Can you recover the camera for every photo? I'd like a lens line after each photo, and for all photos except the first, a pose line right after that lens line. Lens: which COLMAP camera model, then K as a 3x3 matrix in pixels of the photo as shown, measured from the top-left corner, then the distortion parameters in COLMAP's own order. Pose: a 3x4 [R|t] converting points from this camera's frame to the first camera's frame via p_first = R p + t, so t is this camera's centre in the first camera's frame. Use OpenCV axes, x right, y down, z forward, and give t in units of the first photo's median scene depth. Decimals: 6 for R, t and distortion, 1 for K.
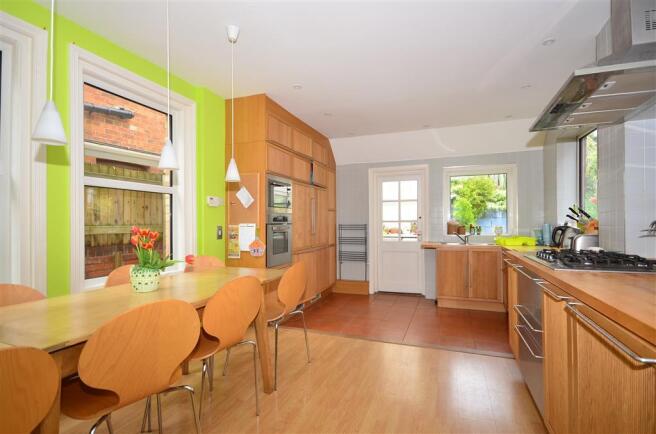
lens RADIAL K [[315.3, 0, 327.6], [0, 315.3, 219.8], [0, 0, 1]] dist [0.001784, 0.000038]
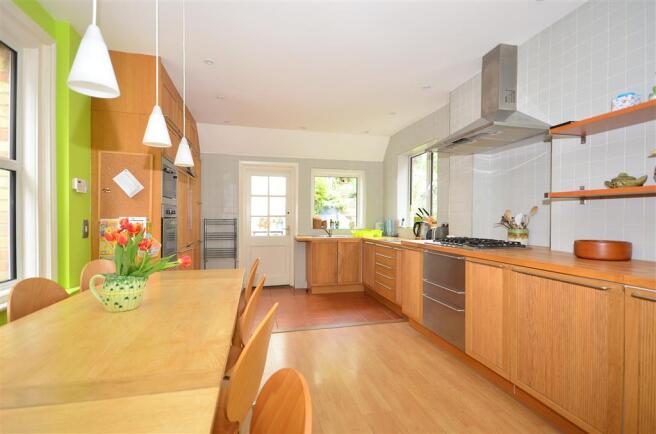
lens RADIAL K [[322.5, 0, 328.8], [0, 322.5, 217.9], [0, 0, 1]] dist [0.002882, -0.000028]
pose [[0.817386, 0.008458, 0.576029, -0.225240], [-0.014647, 0.999874, 0.006104, 0.001570], [-0.575905, -0.013426, 0.817406, 0.043581]]
